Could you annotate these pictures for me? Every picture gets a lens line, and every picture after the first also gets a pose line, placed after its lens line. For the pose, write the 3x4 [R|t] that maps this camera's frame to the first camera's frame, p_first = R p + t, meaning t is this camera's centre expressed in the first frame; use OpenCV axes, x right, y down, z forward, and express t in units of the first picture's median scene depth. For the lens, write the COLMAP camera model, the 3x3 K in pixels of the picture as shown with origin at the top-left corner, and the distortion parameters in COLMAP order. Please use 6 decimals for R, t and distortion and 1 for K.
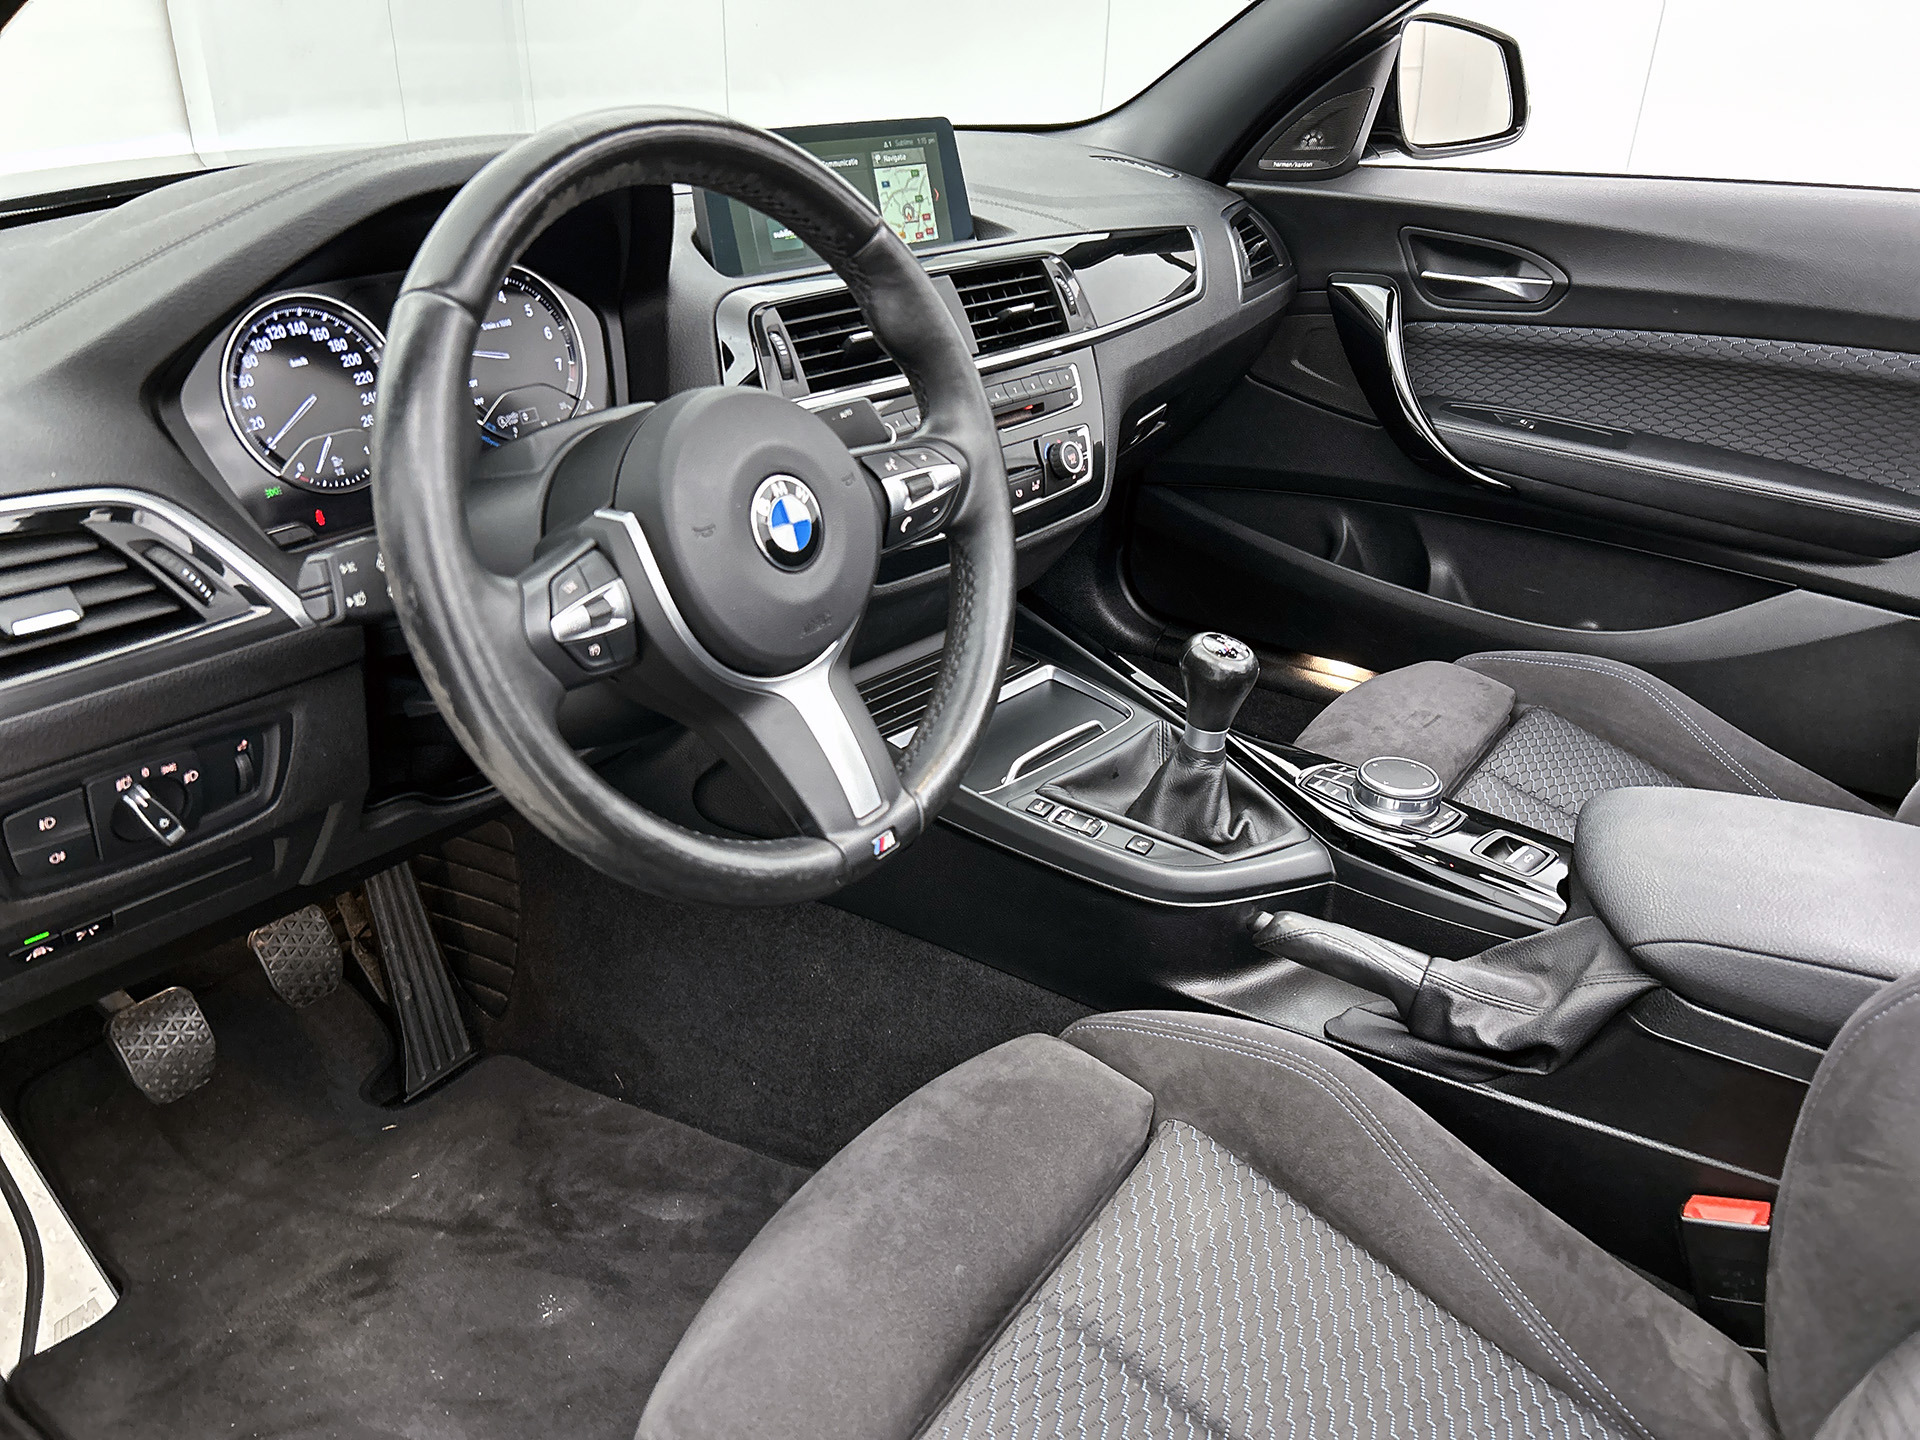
lens RADIAL K [[1468.8, 0, 968.6], [0, 1468.8, 727.1], [0, 0, 1]] dist [0.051296, -0.075912]
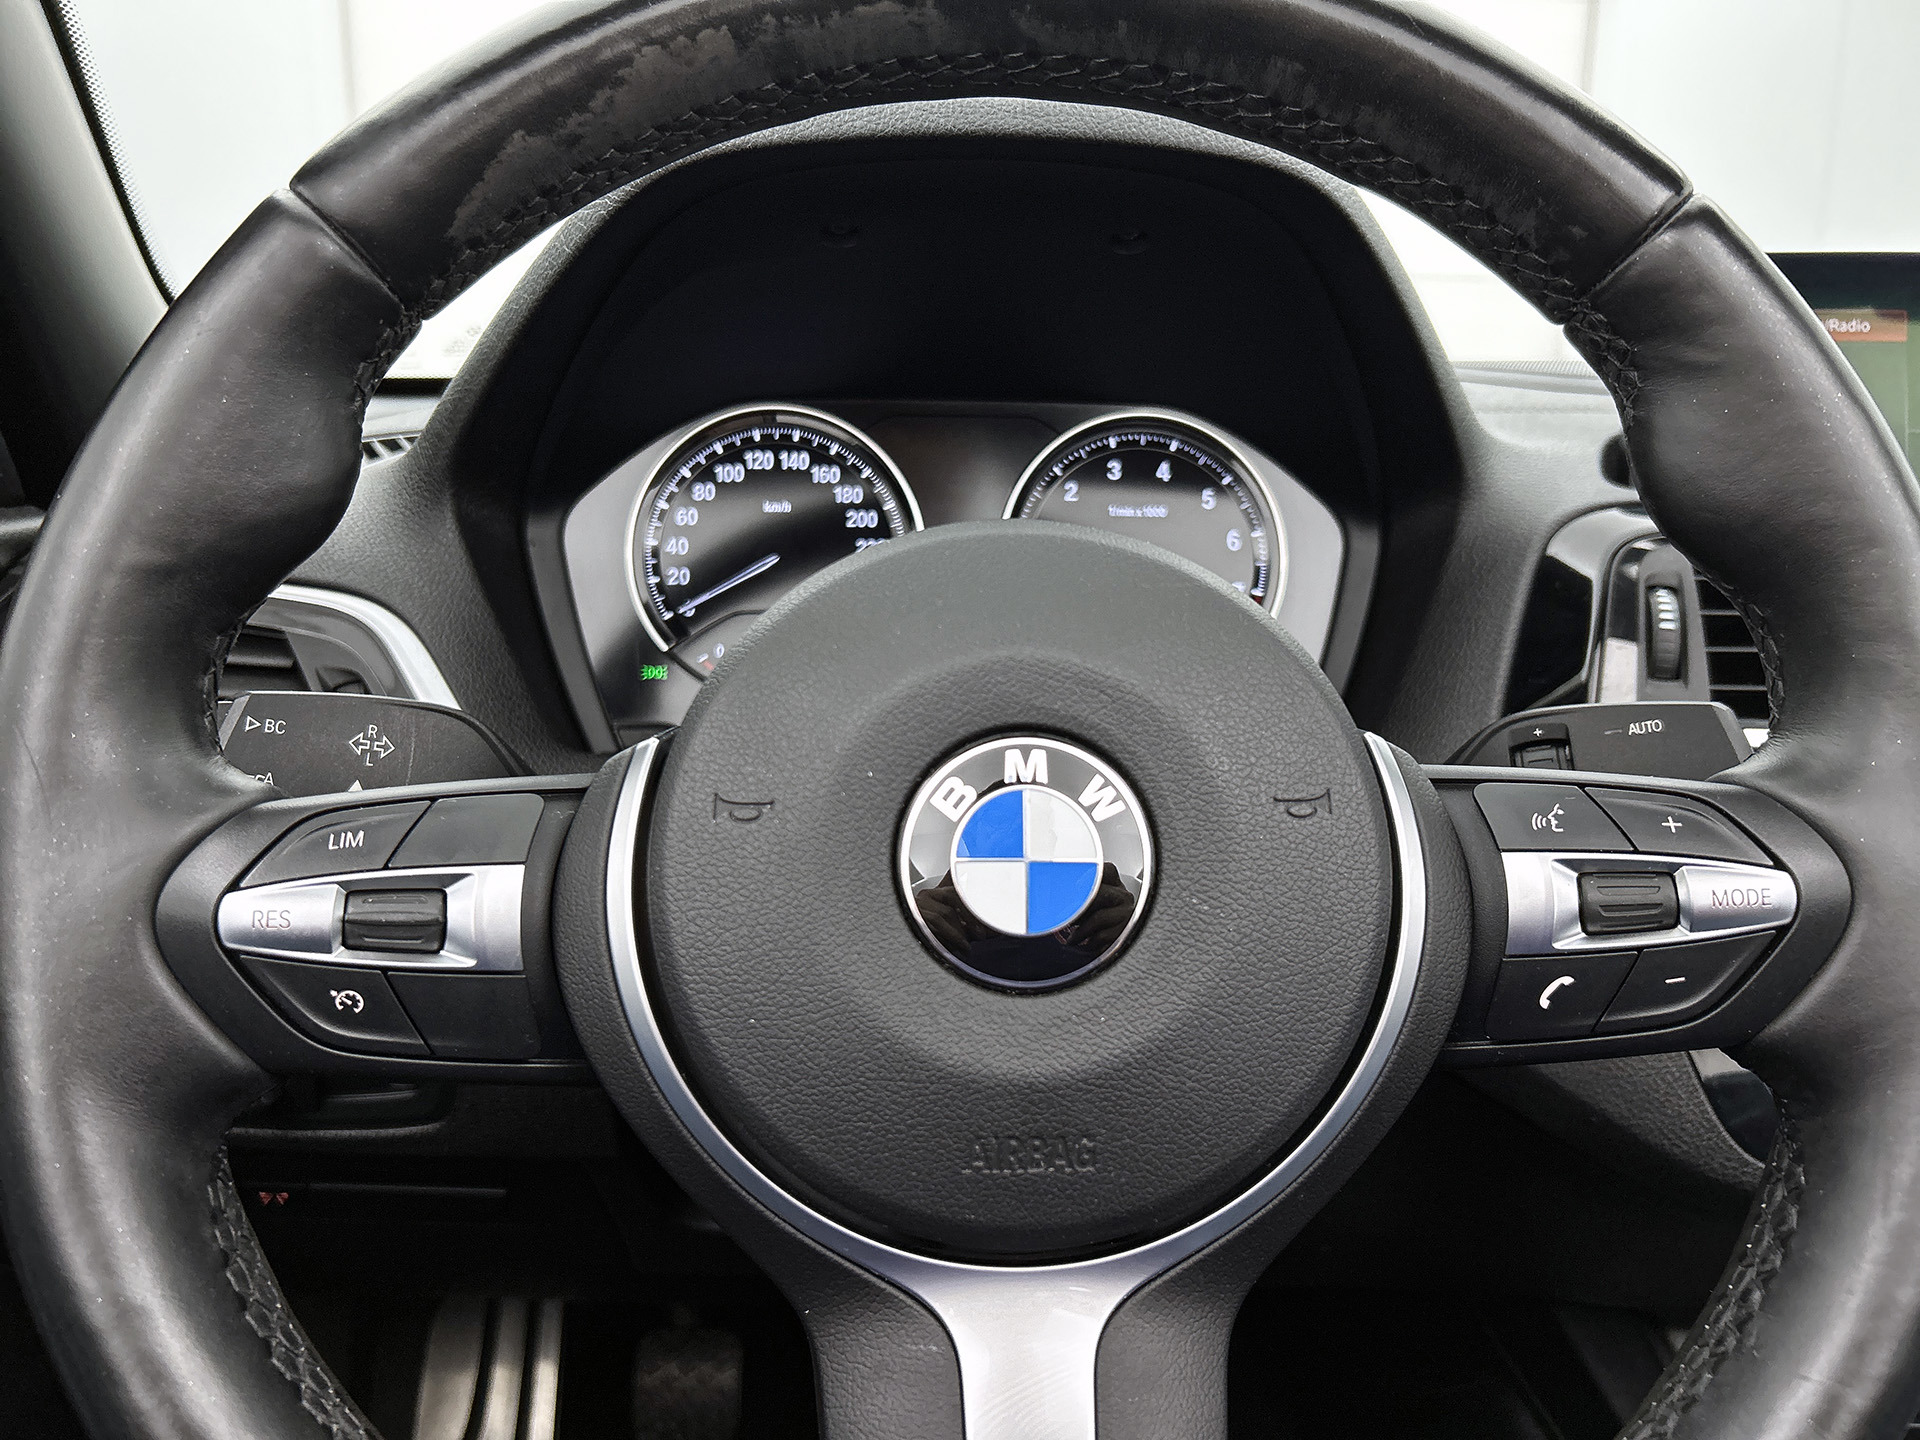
lens RADIAL K [[1468.8, 0, 965.7], [0, 1468.8, 716.5], [0, 0, 1]] dist [0.051296, -0.075912]
pose [[0.622287, 0.142872, -0.769641, 0.102082], [-0.346497, 0.931910, -0.107163, -0.087560], [0.701925, 0.333365, 0.629420, 0.511341]]
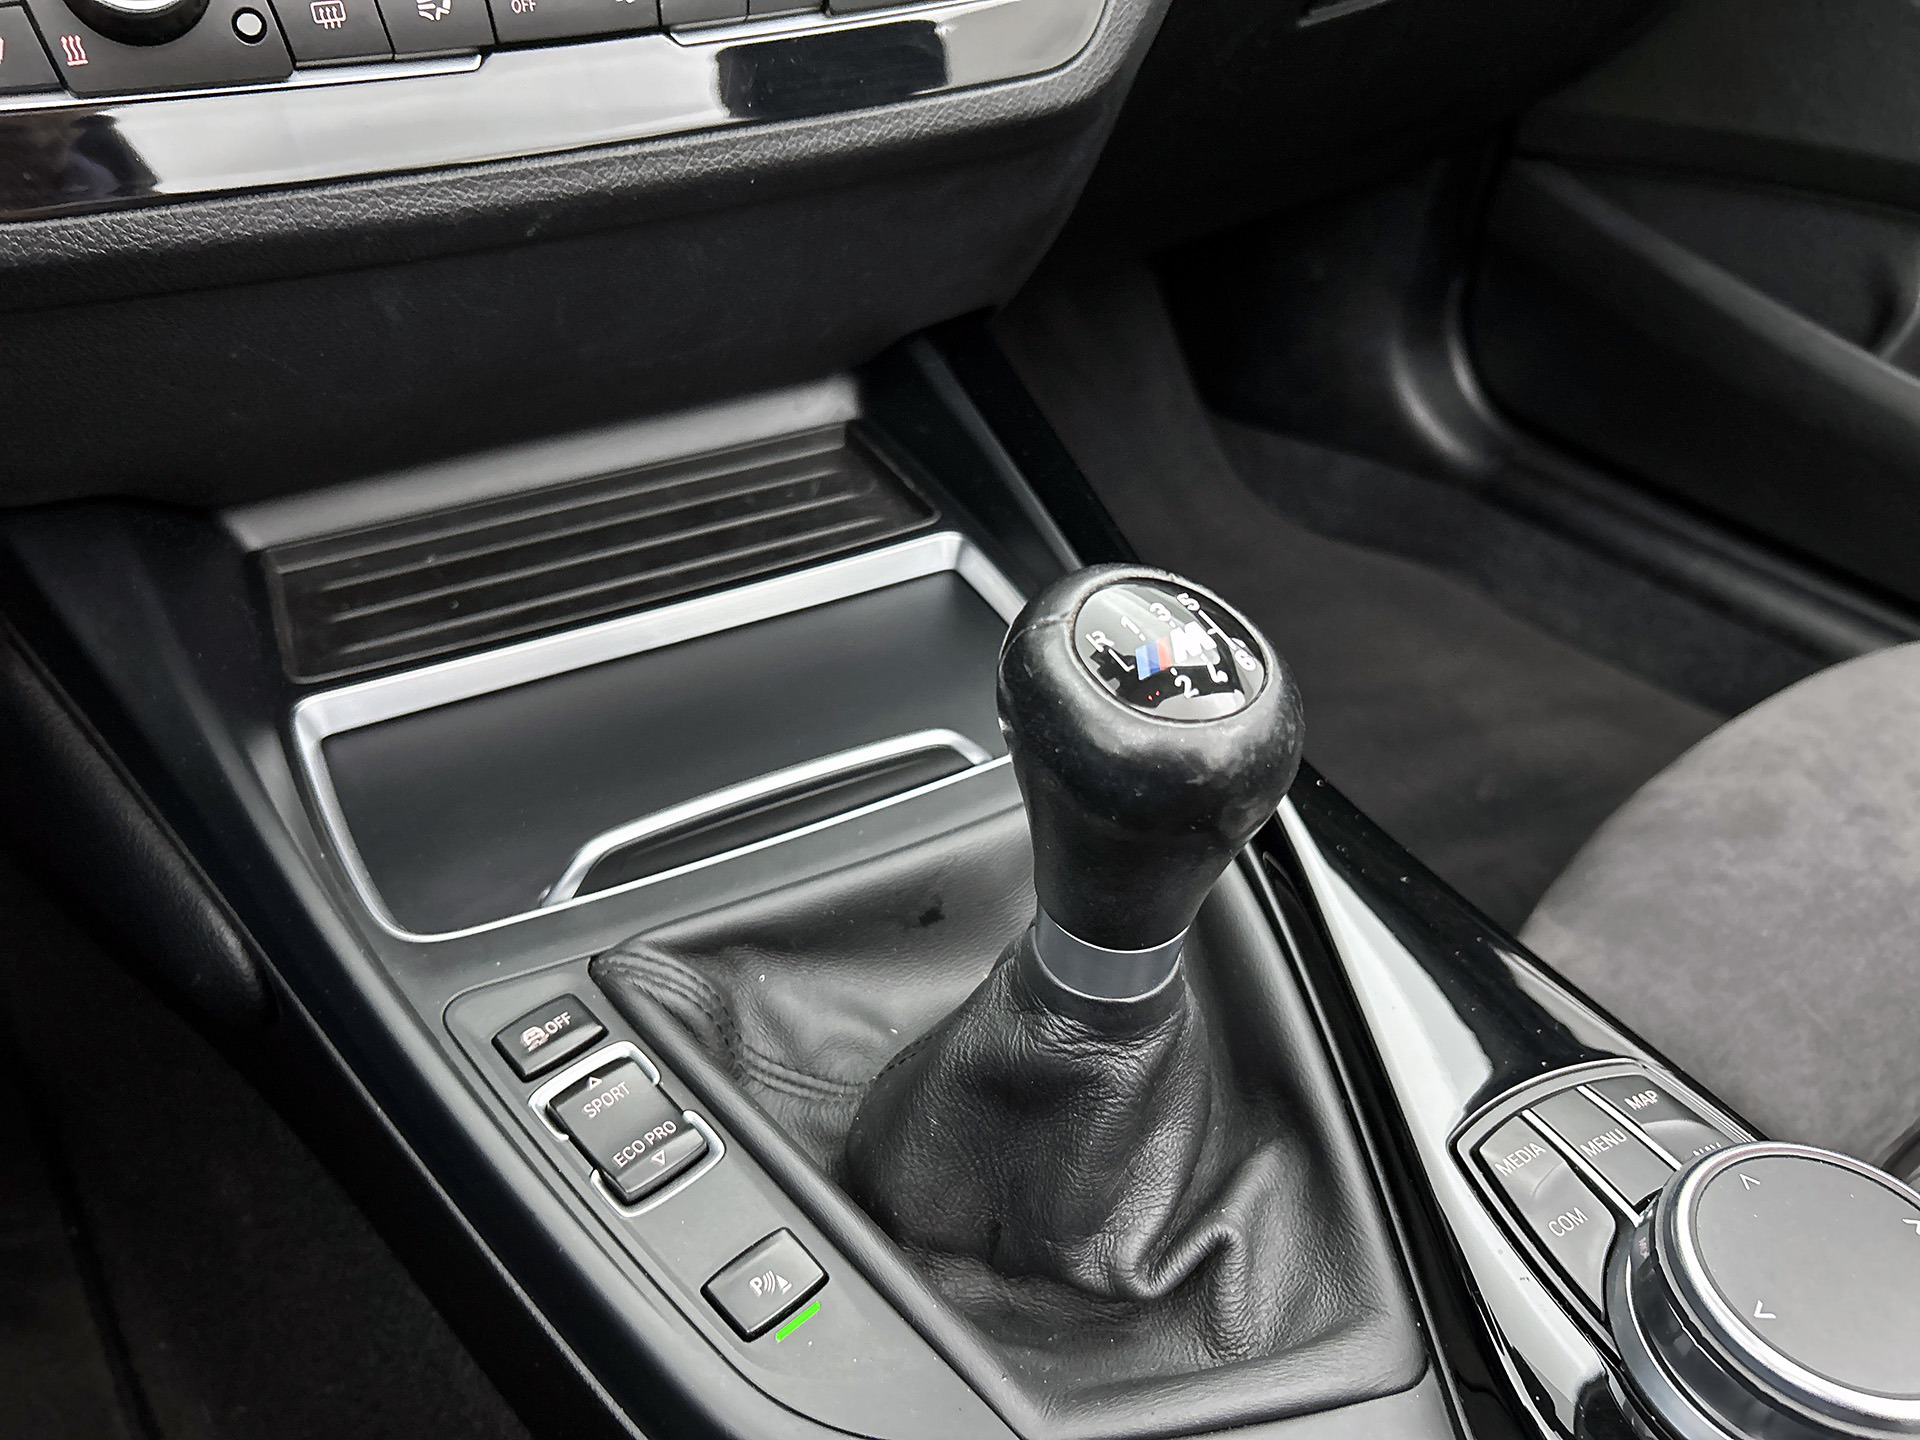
lens RADIAL K [[1468.8, 0, 967.0], [0, 1468.8, 724.3], [0, 0, 1]] dist [0.051296, -0.075912]
pose [[0.942496, 0.187328, -0.276786, 0.210817], [-0.137118, 0.971980, 0.190928, -0.081661], [0.304796, -0.141996, 0.941773, 0.760550]]
